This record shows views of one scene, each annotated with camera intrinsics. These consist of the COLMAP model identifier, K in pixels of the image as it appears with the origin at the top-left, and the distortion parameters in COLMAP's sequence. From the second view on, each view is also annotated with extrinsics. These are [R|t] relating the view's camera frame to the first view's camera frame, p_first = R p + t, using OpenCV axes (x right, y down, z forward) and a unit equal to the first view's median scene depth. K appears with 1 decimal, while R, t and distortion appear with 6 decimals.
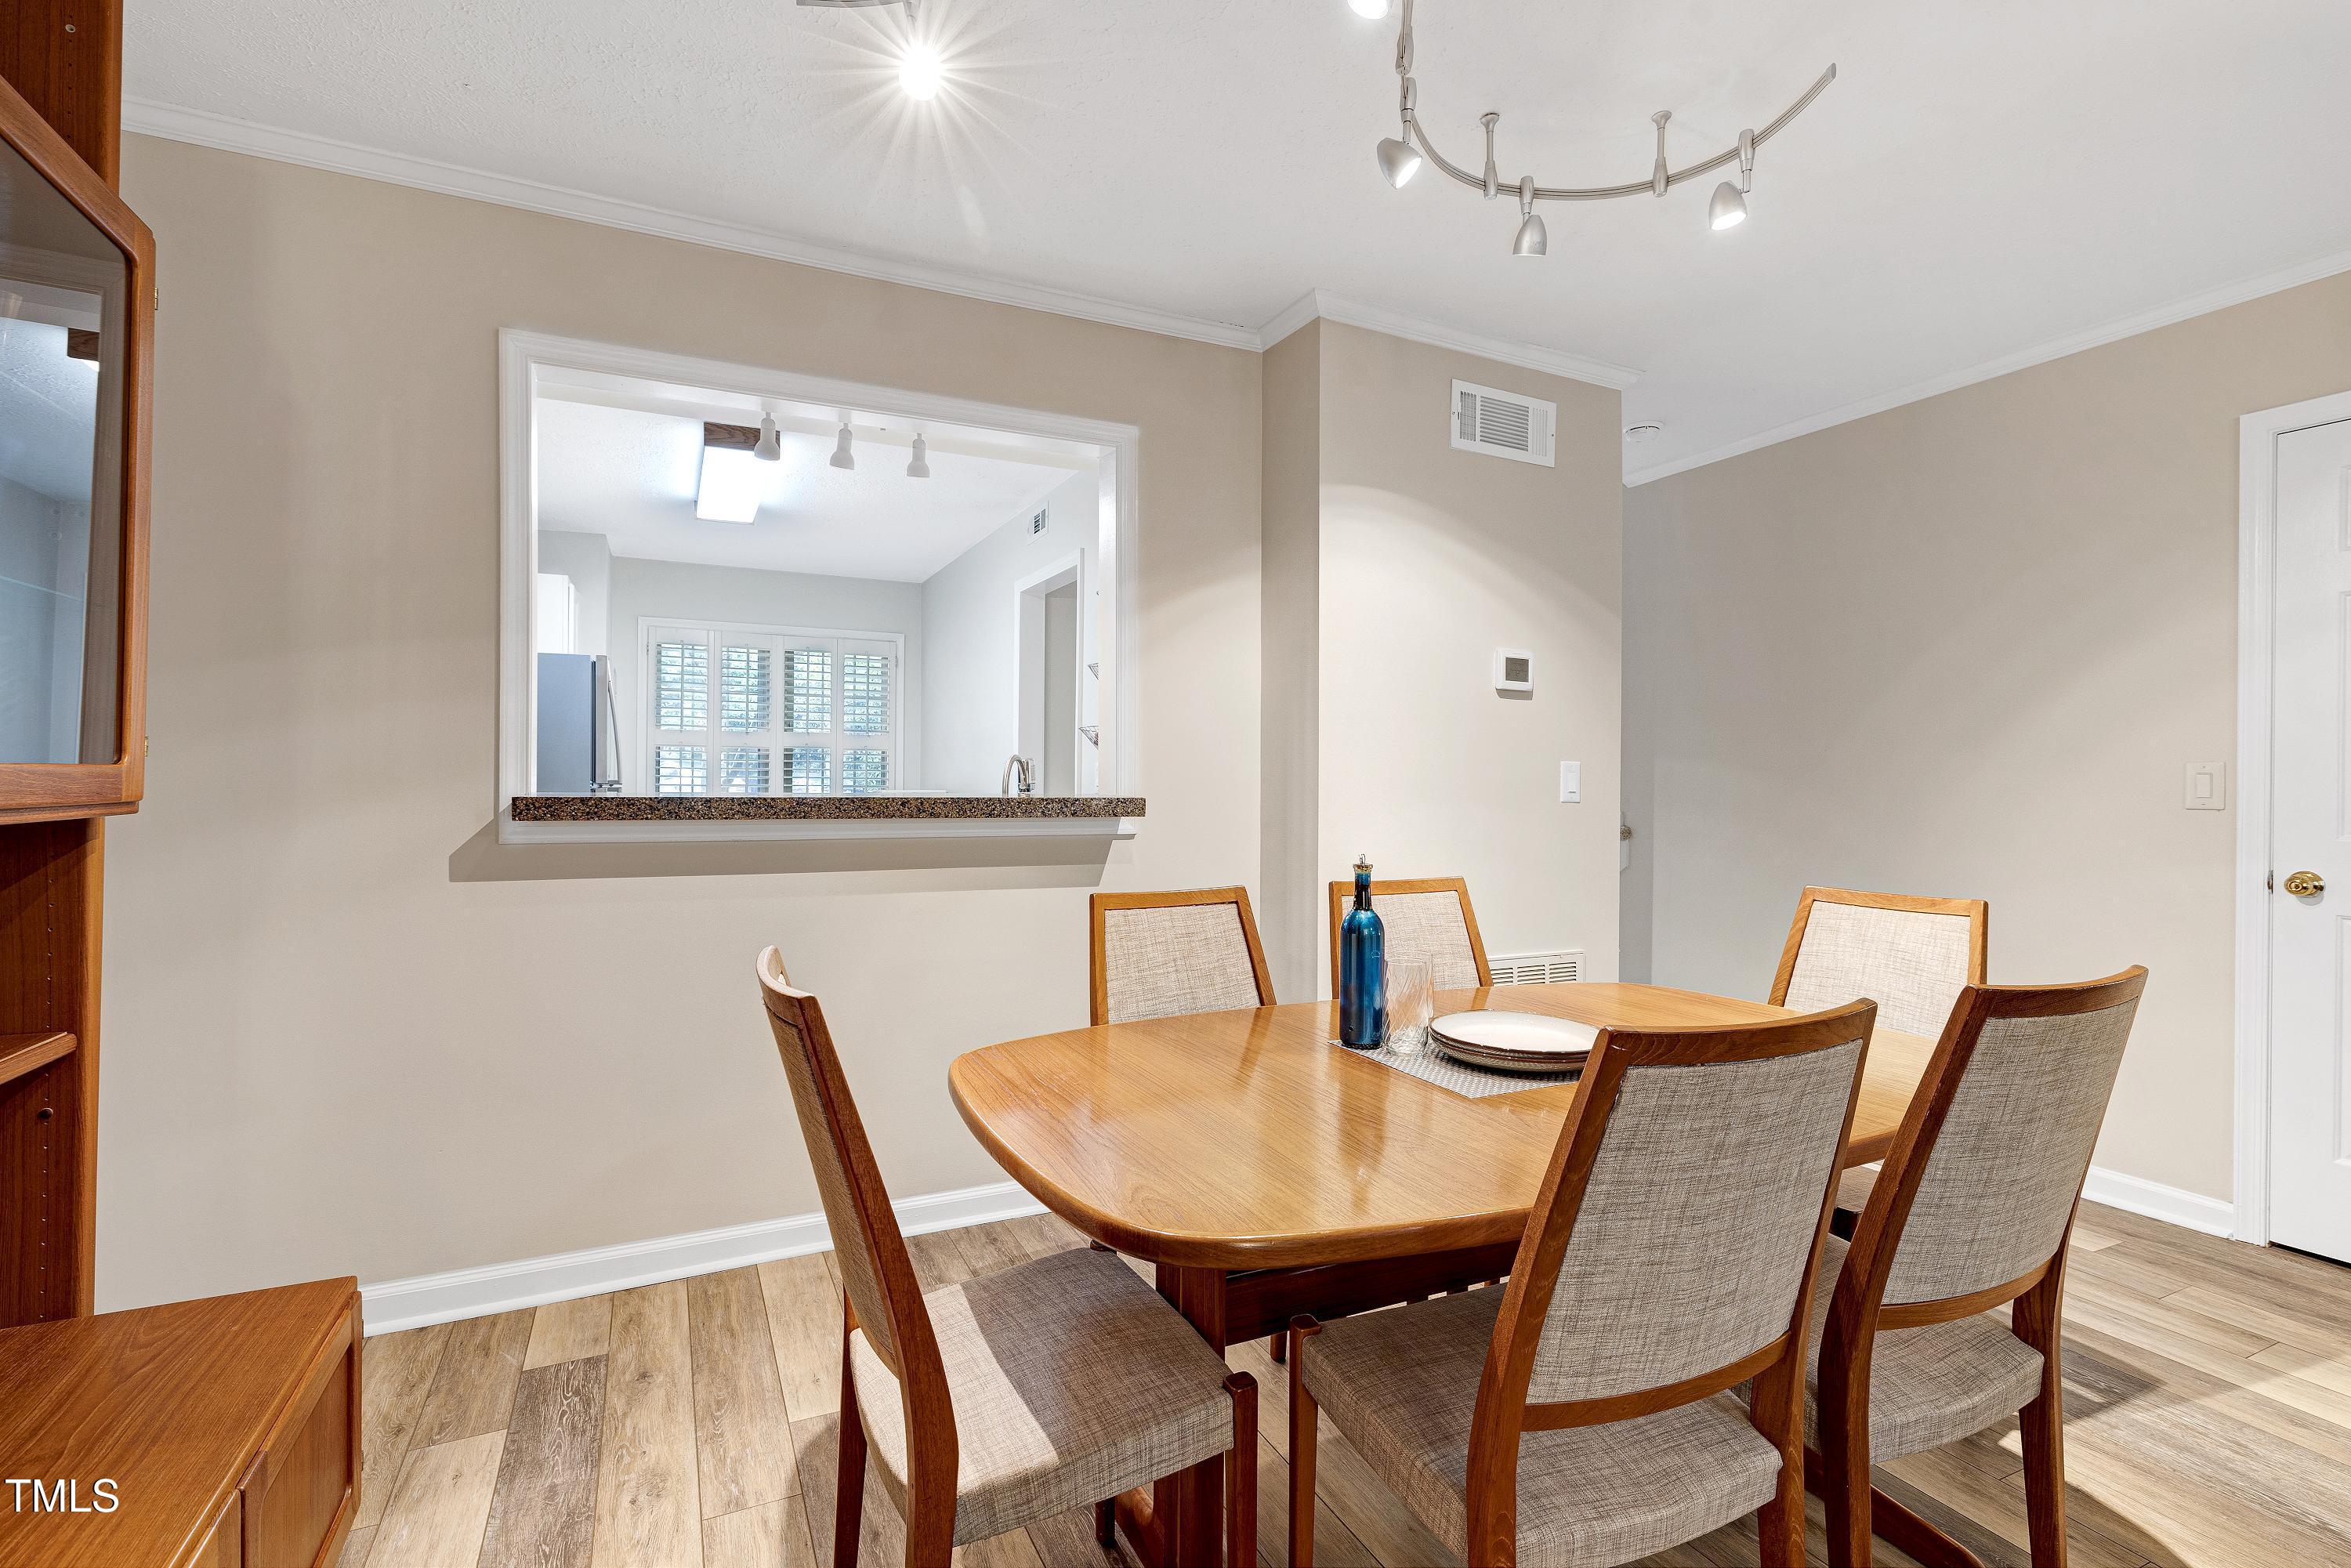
lens RADIAL K [[1082.6, 0, 1183.0], [0, 1082.6, 784.9], [0, 0, 1]] dist [-0.001560, 0.000171]
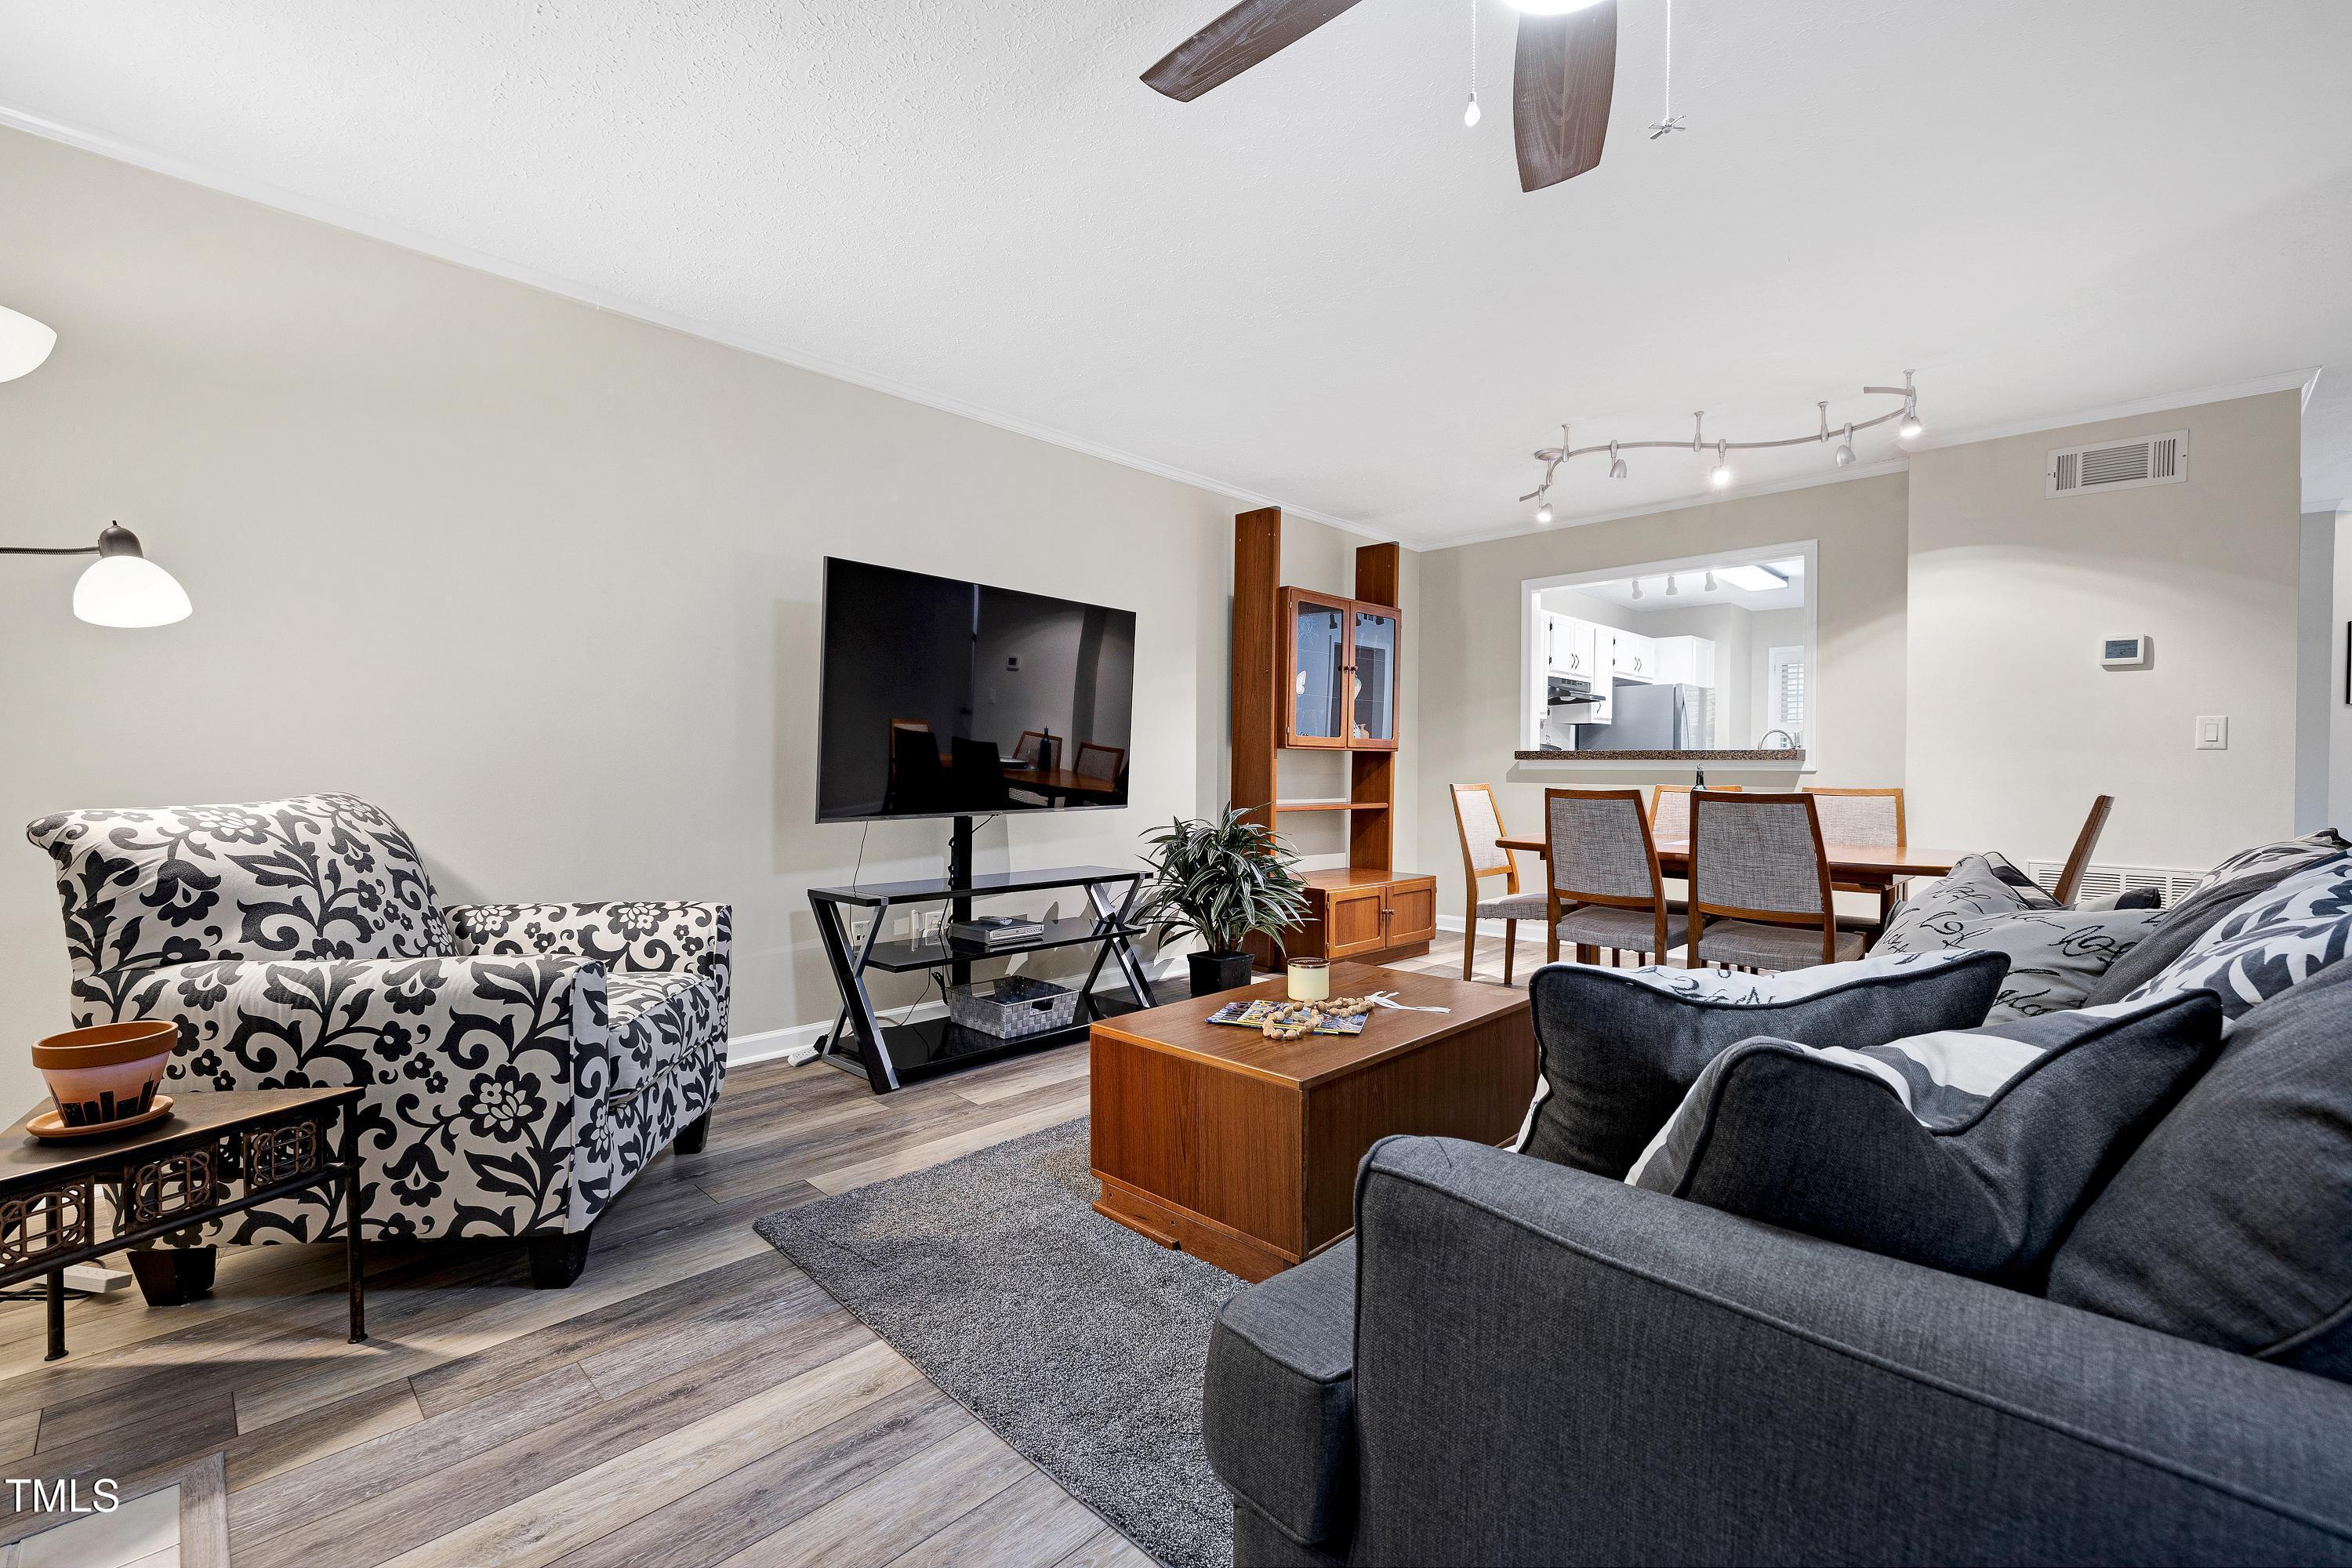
lens RADIAL K [[1029.9, 0, 1163.9], [0, 1029.9, 776.6], [0, 0, 1]] dist [0.008172, 0.000131]
pose [[0.334571, 0.003126, -0.942365, 1.197941], [-0.008795, 0.999961, 0.000194, 0.063988], [0.942330, 0.008223, 0.334585, -0.565331]]
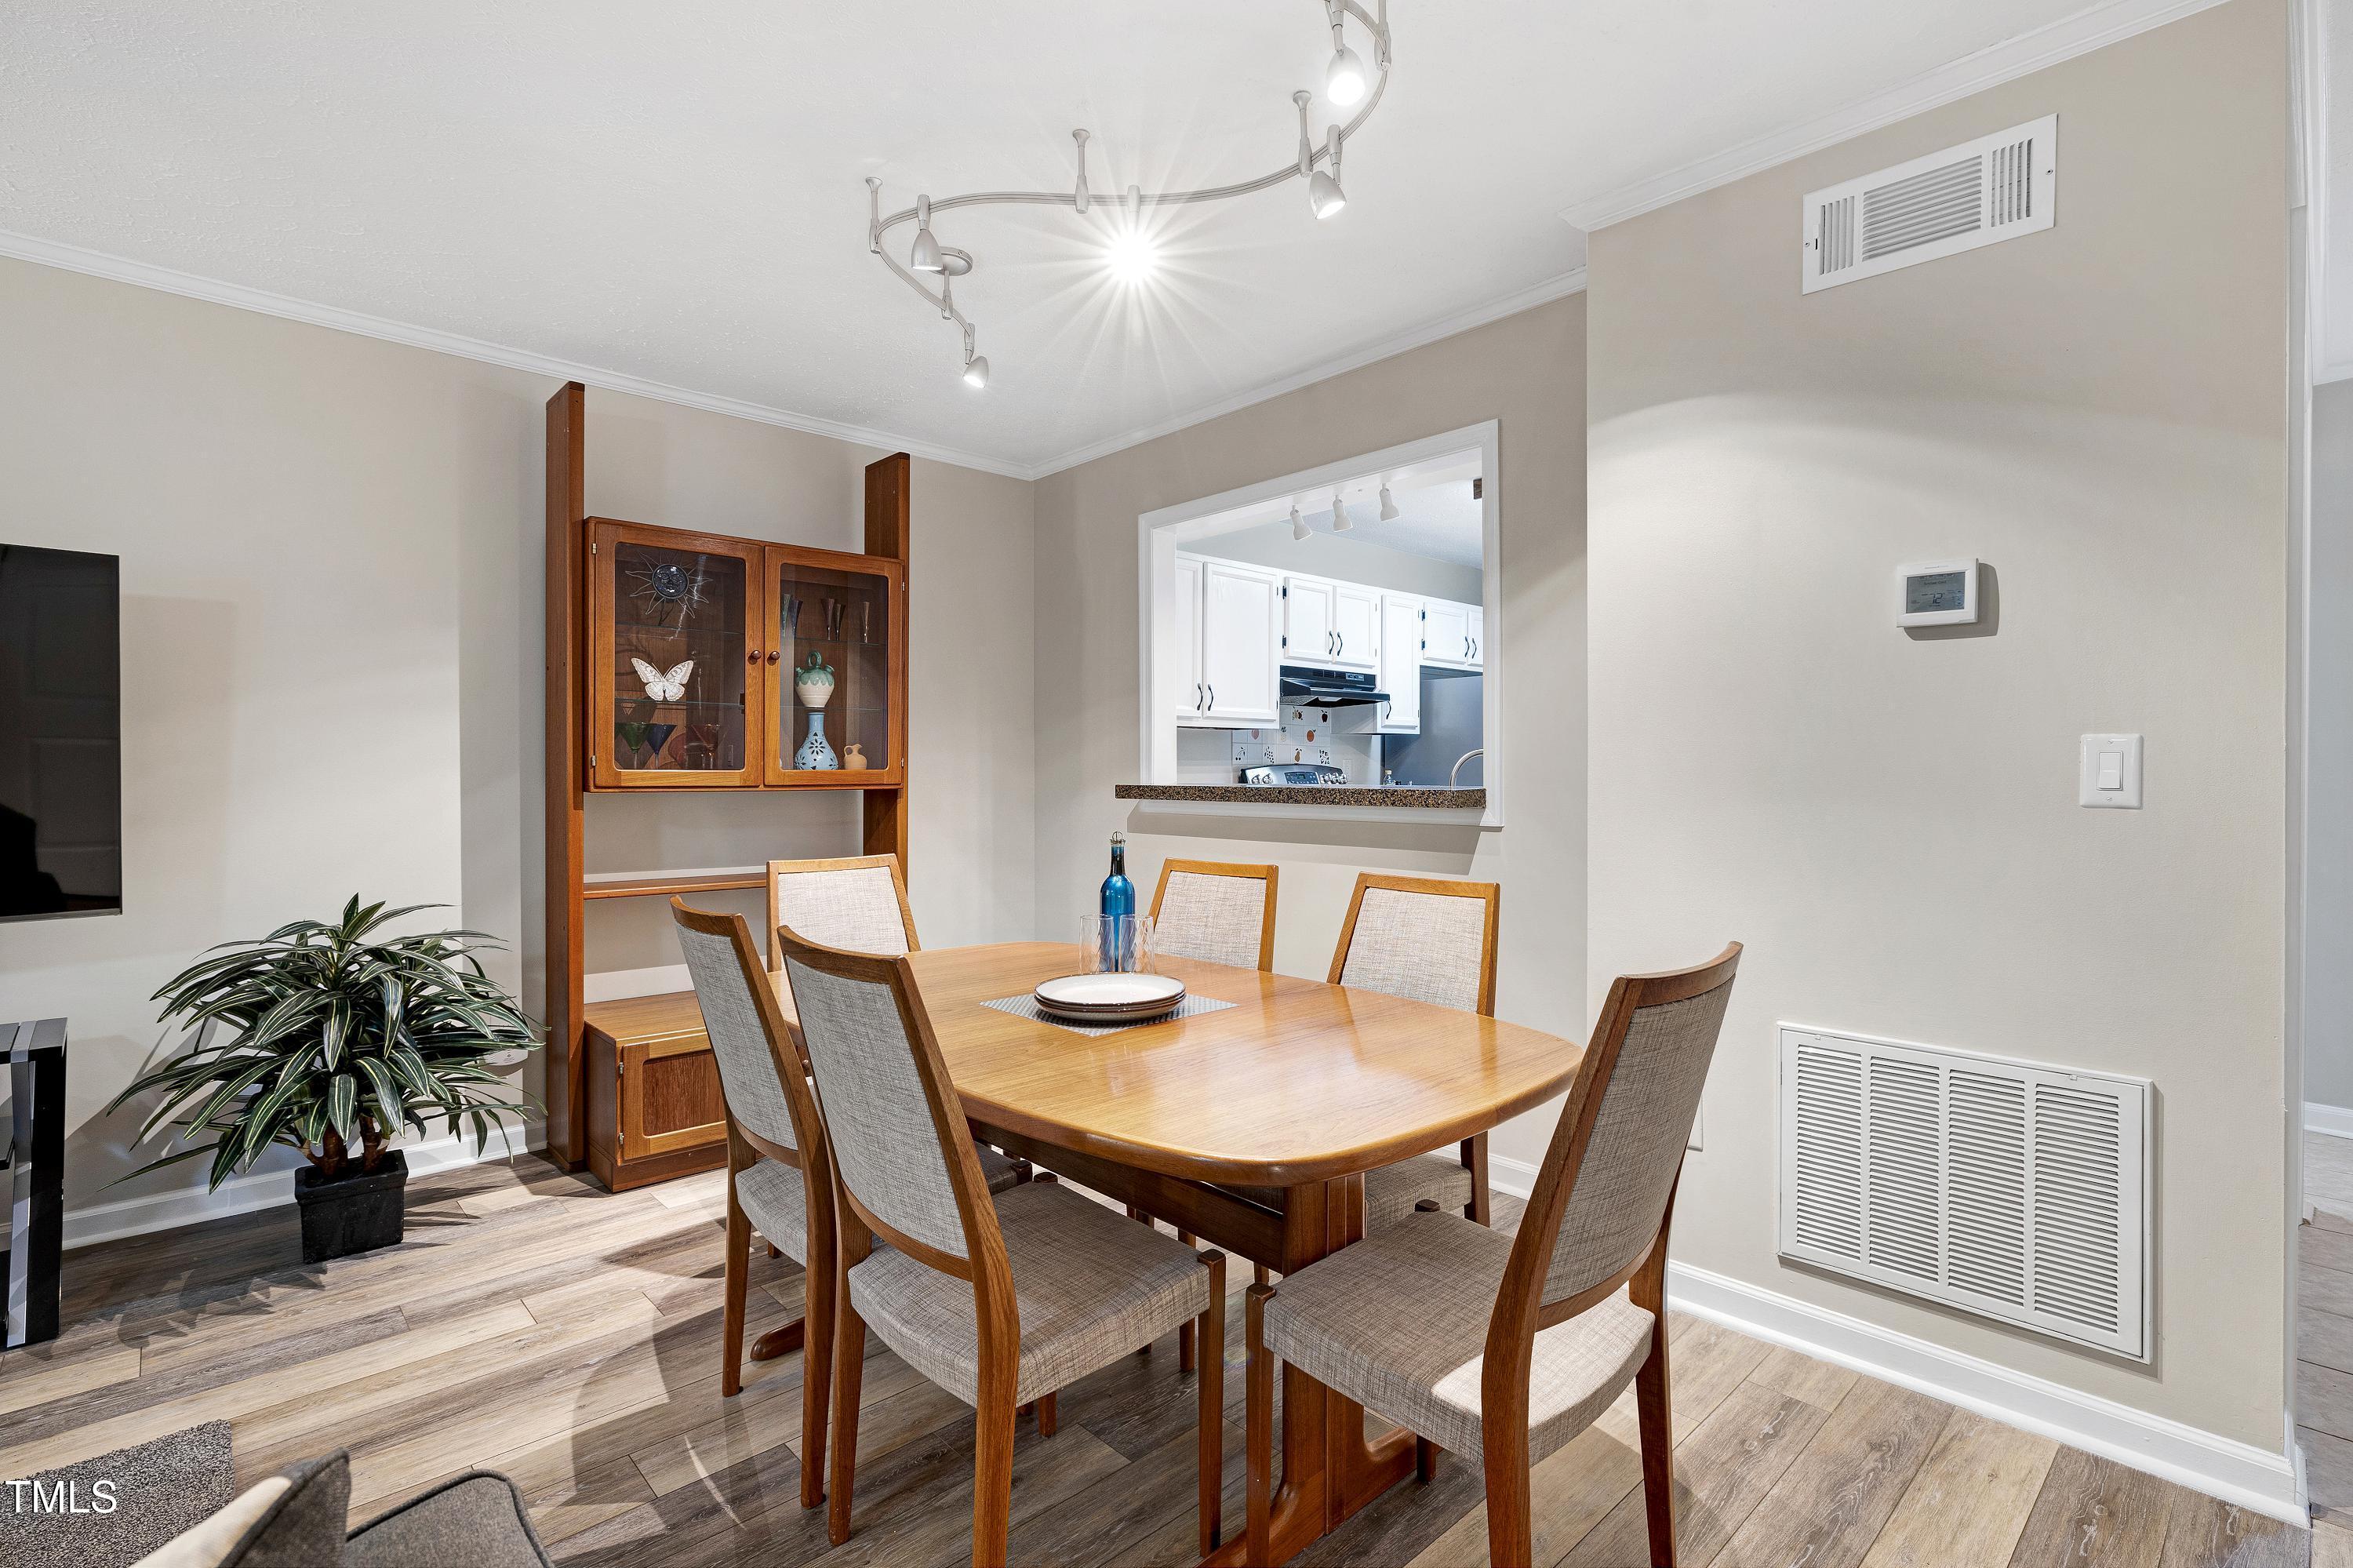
lens RADIAL K [[1114.8, 0, 1172.7], [0, 1114.8, 778.2], [0, 0, 1]] dist [-0.004102, 0.001101]
pose [[0.285618, -0.001864, -0.958342, 0.862081], [-0.001586, 0.999996, -0.002418, 0.003545], [0.958342, 0.002210, 0.285614, 0.423566]]
